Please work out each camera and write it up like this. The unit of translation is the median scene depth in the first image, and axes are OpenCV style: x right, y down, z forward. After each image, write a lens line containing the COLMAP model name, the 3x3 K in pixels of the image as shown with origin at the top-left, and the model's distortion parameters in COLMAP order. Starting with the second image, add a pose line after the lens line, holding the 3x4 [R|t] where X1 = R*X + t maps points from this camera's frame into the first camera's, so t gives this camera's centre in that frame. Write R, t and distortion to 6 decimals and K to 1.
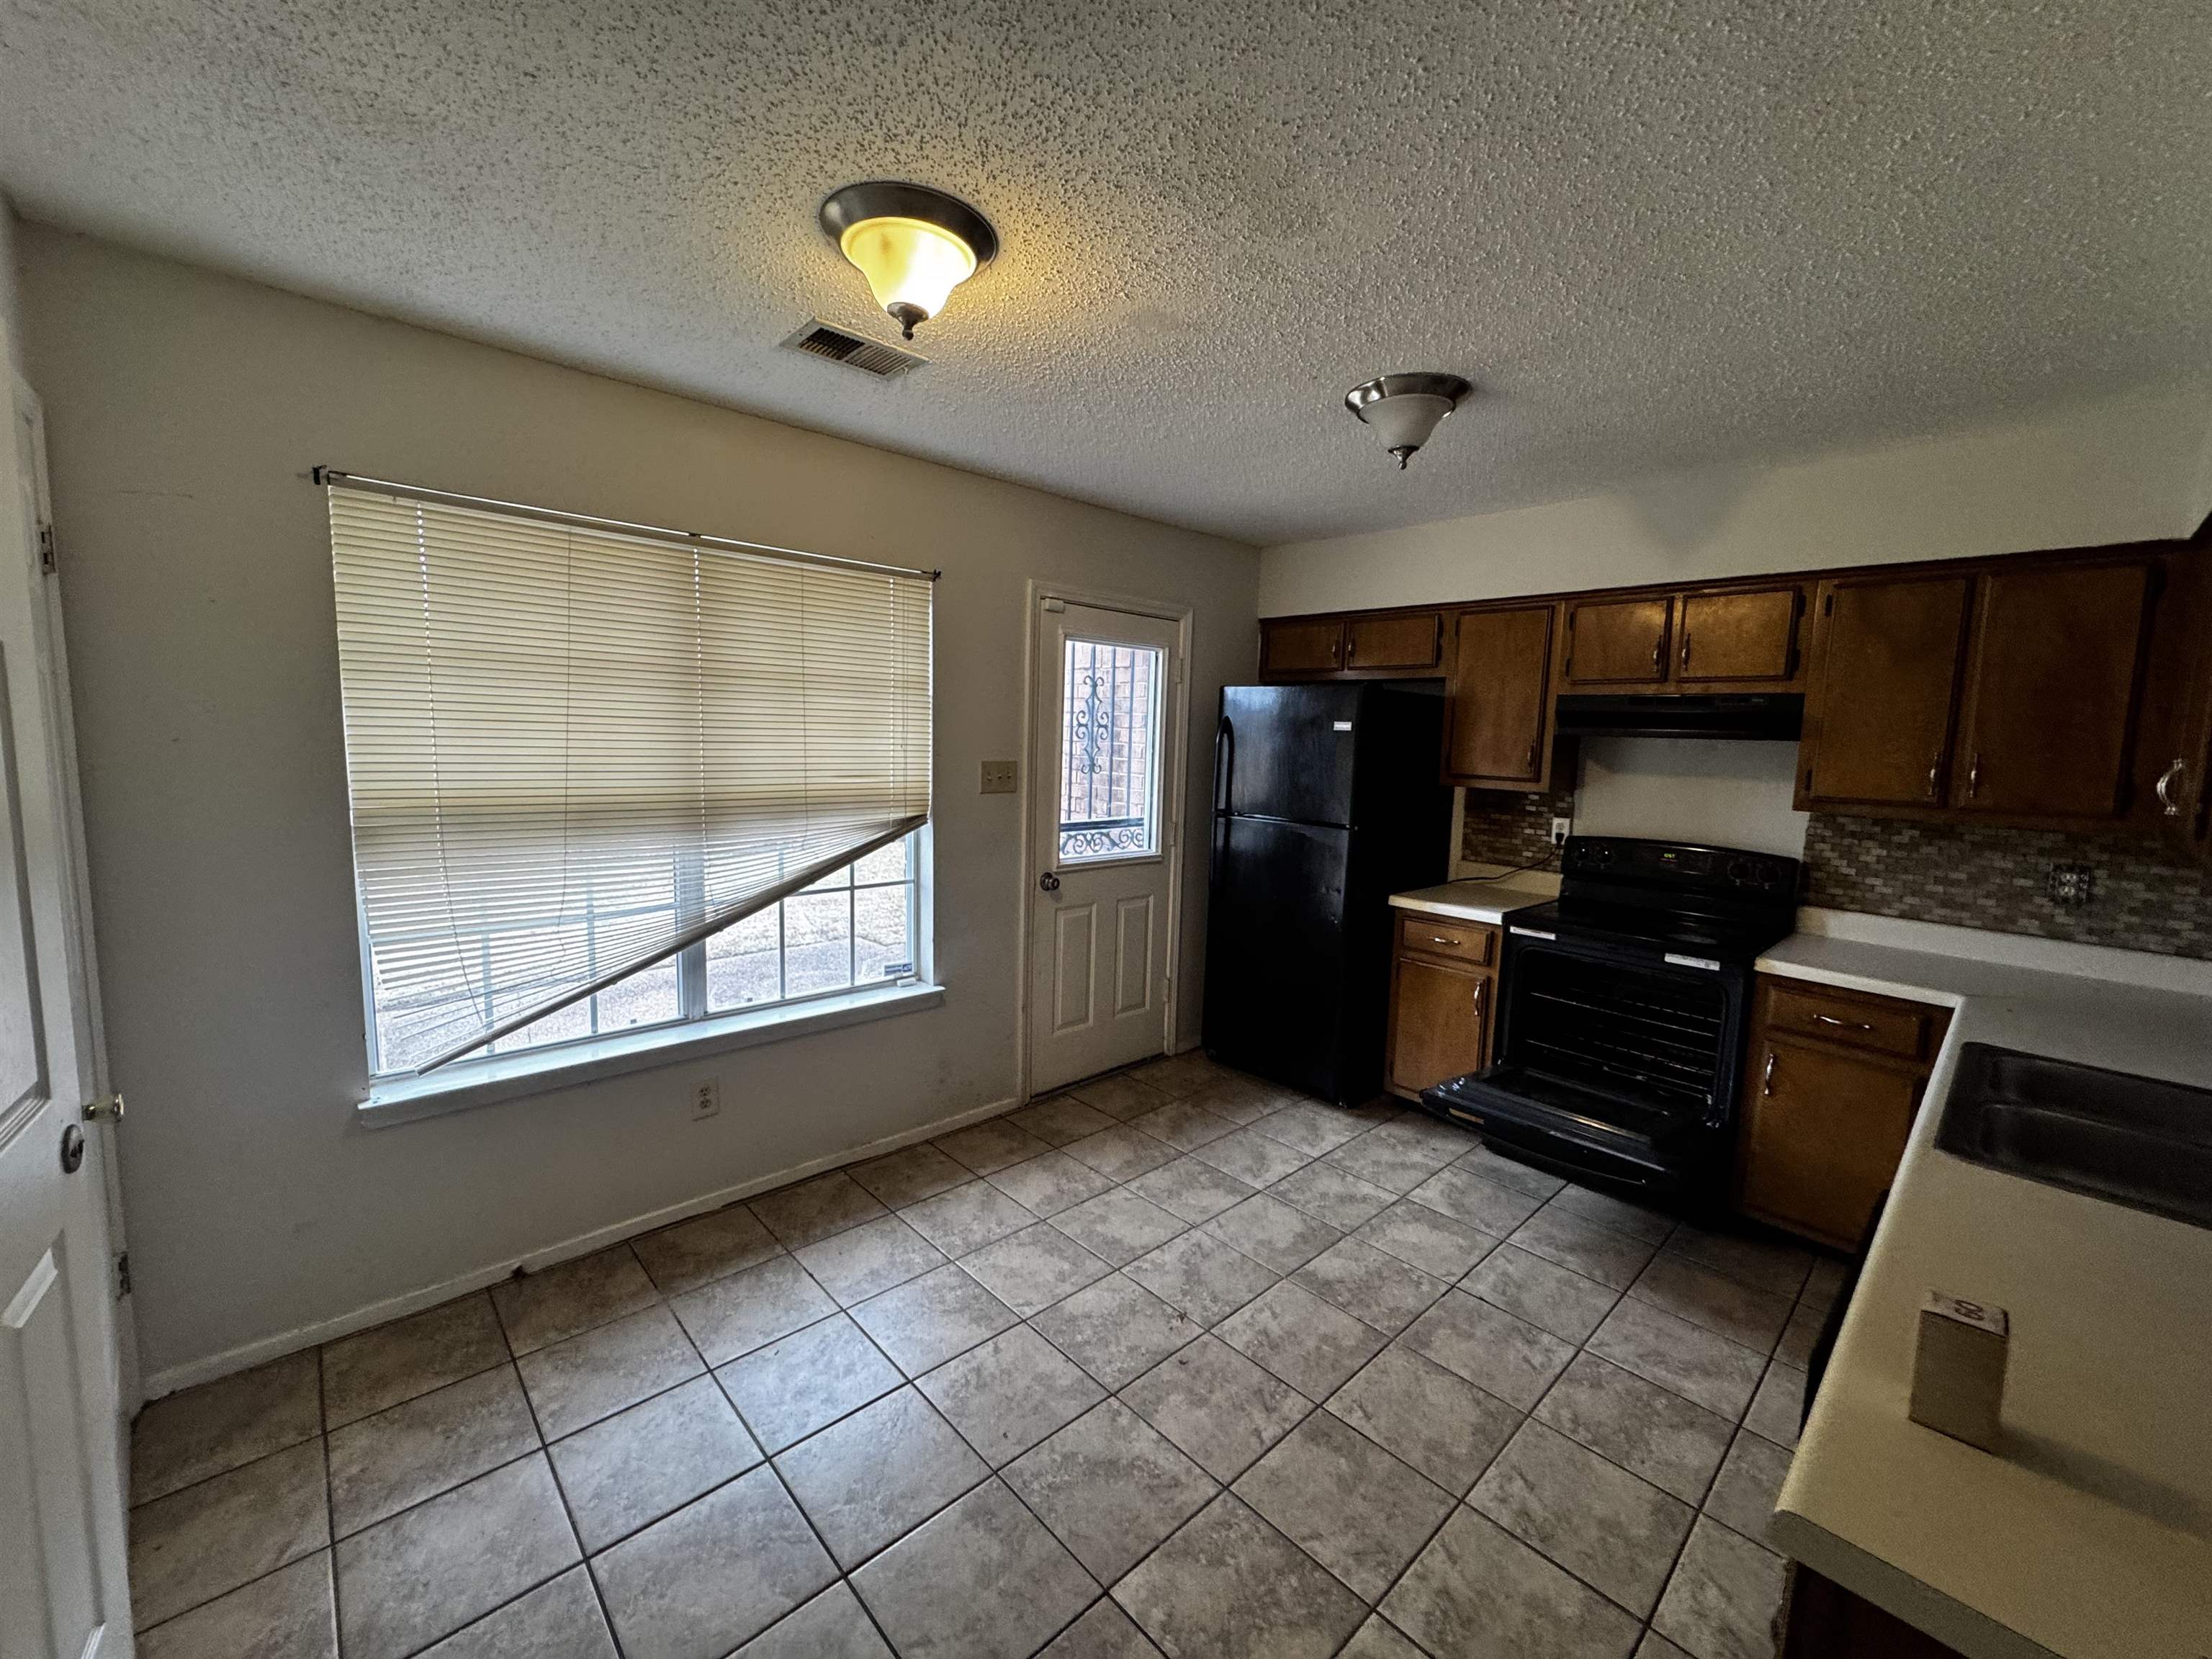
lens RADIAL K [[882.7, 0, 1100.3], [0, 882.7, 824.3], [0, 0, 1]] dist [0.000676, -0.000022]
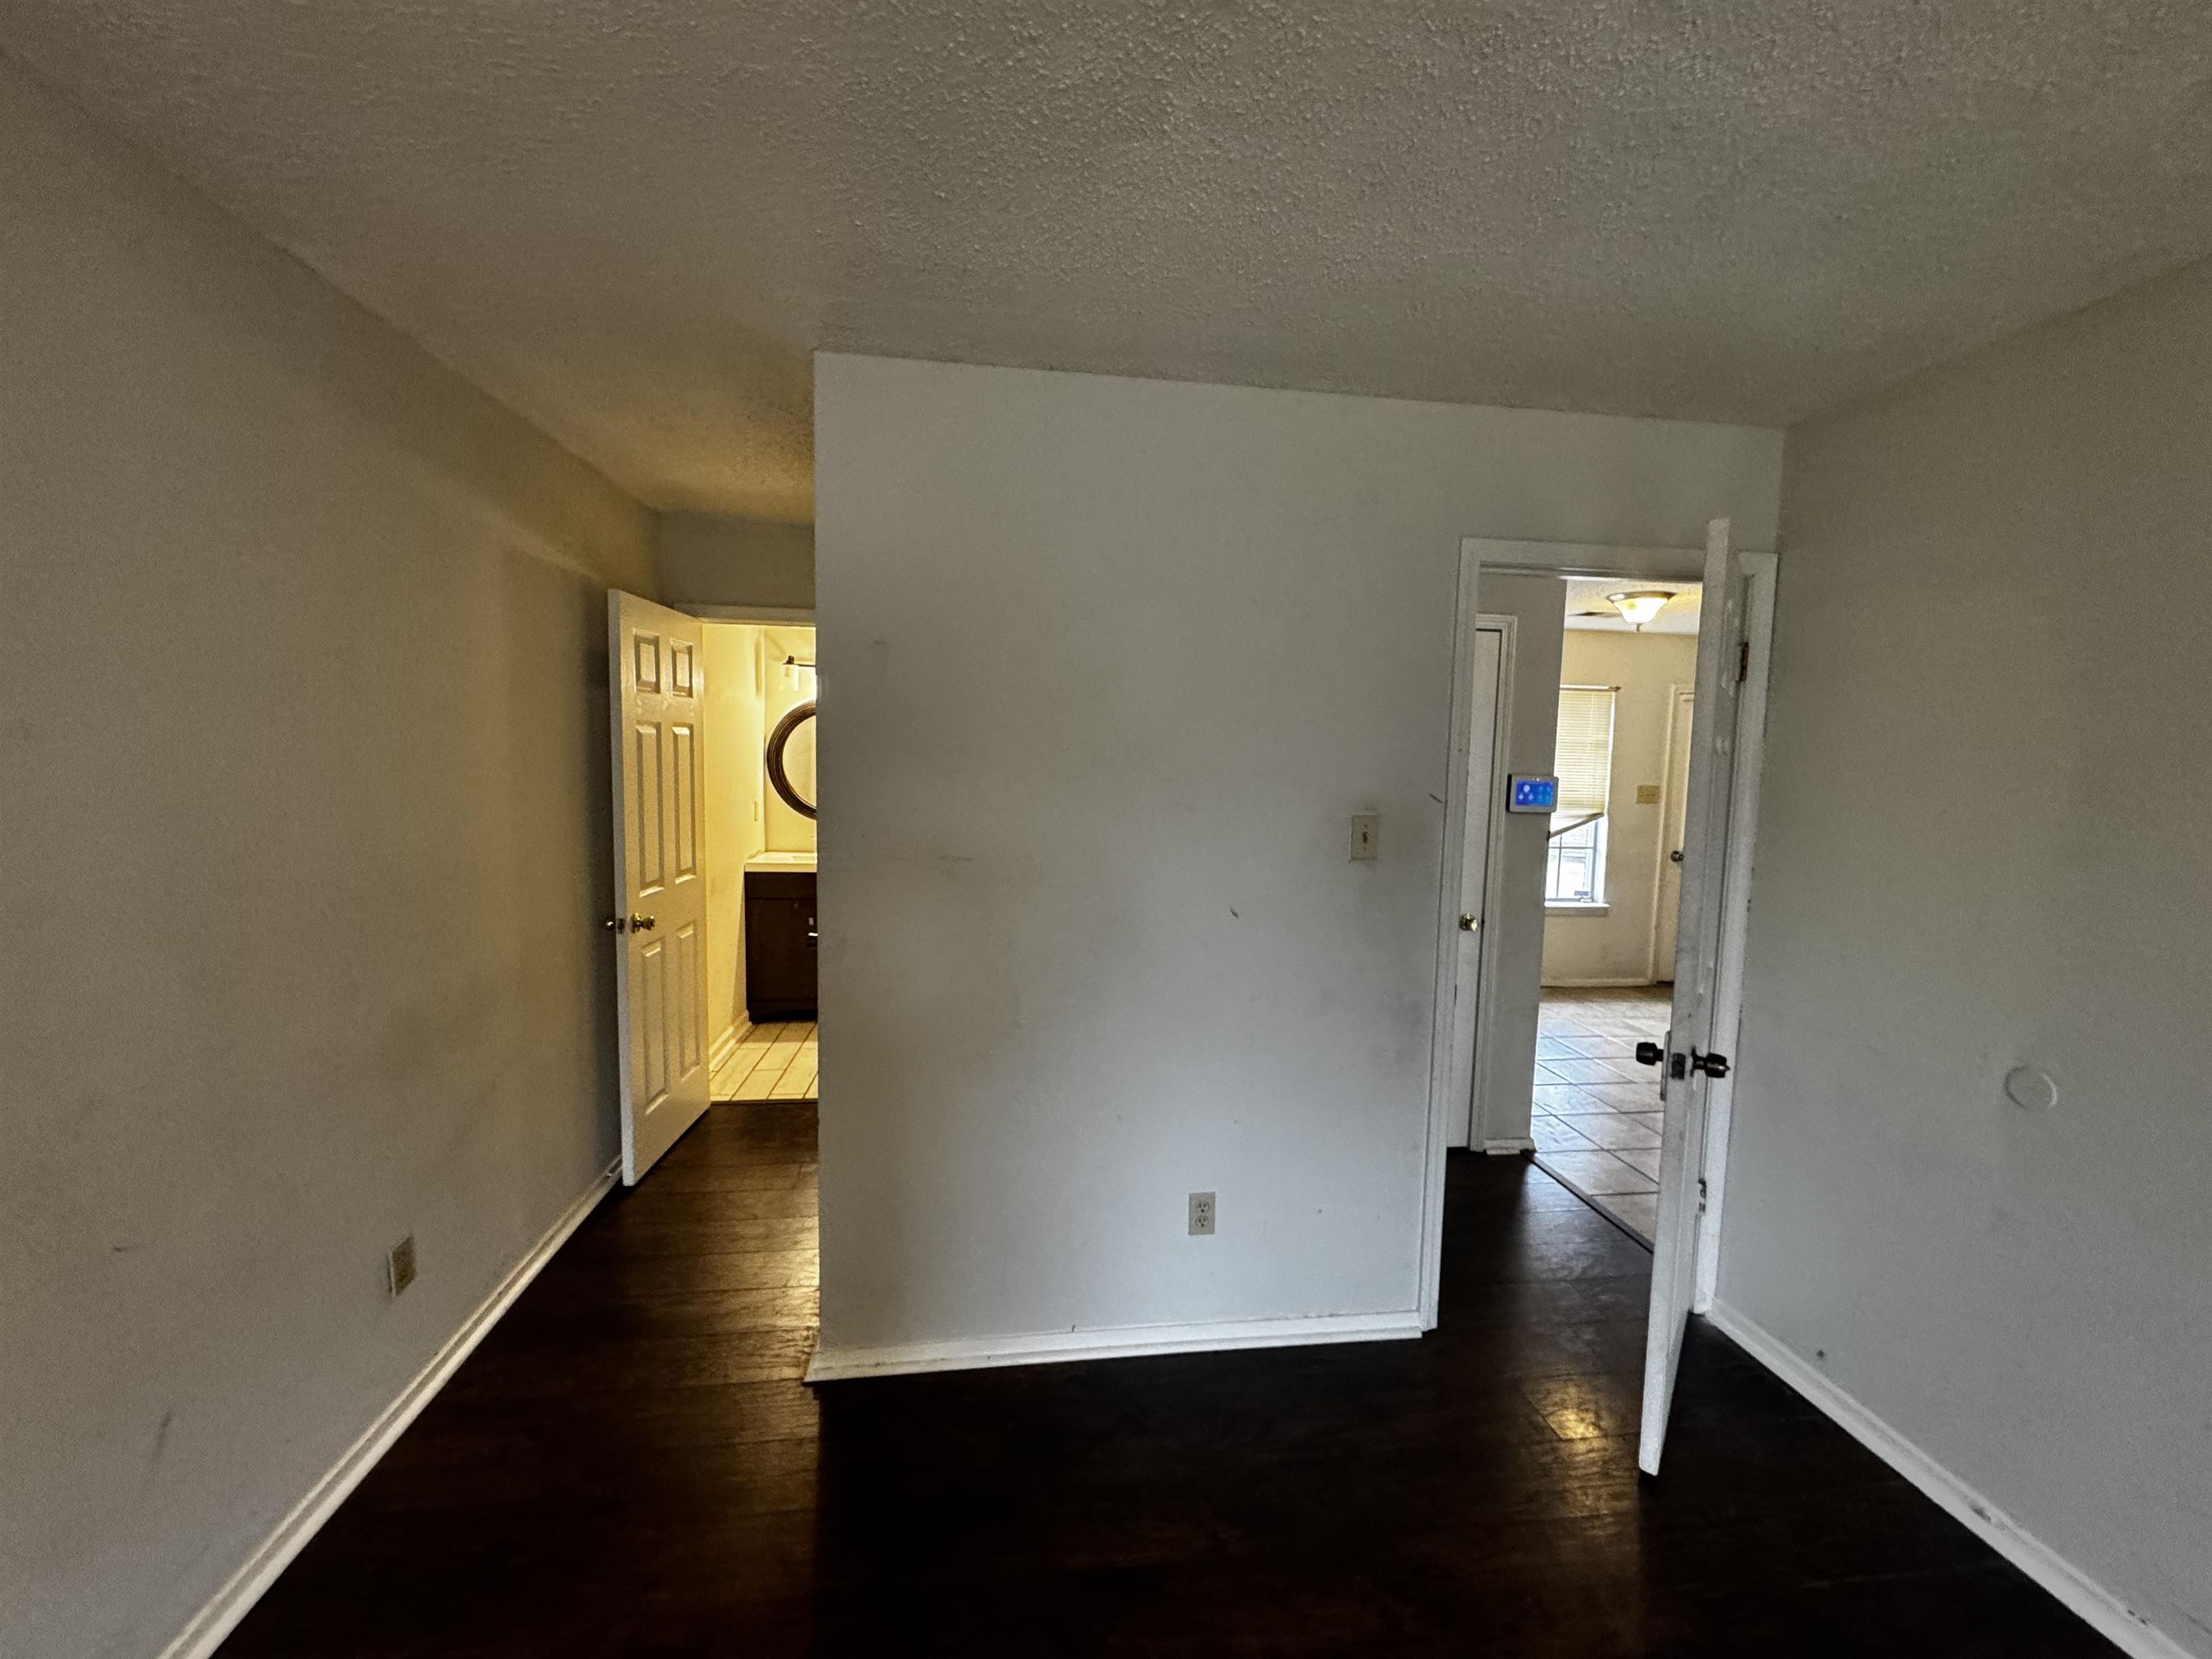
lens RADIAL K [[882.7, 0, 1107.6], [0, 882.7, 834.9], [0, 0, 1]] dist [0.000676, -0.000022]
pose [[0.813718, 0.038536, -0.579981, 0.038739], [-0.060802, 0.997969, -0.018996, 0.135883], [0.578071, 0.050721, 0.814409, -1.142628]]
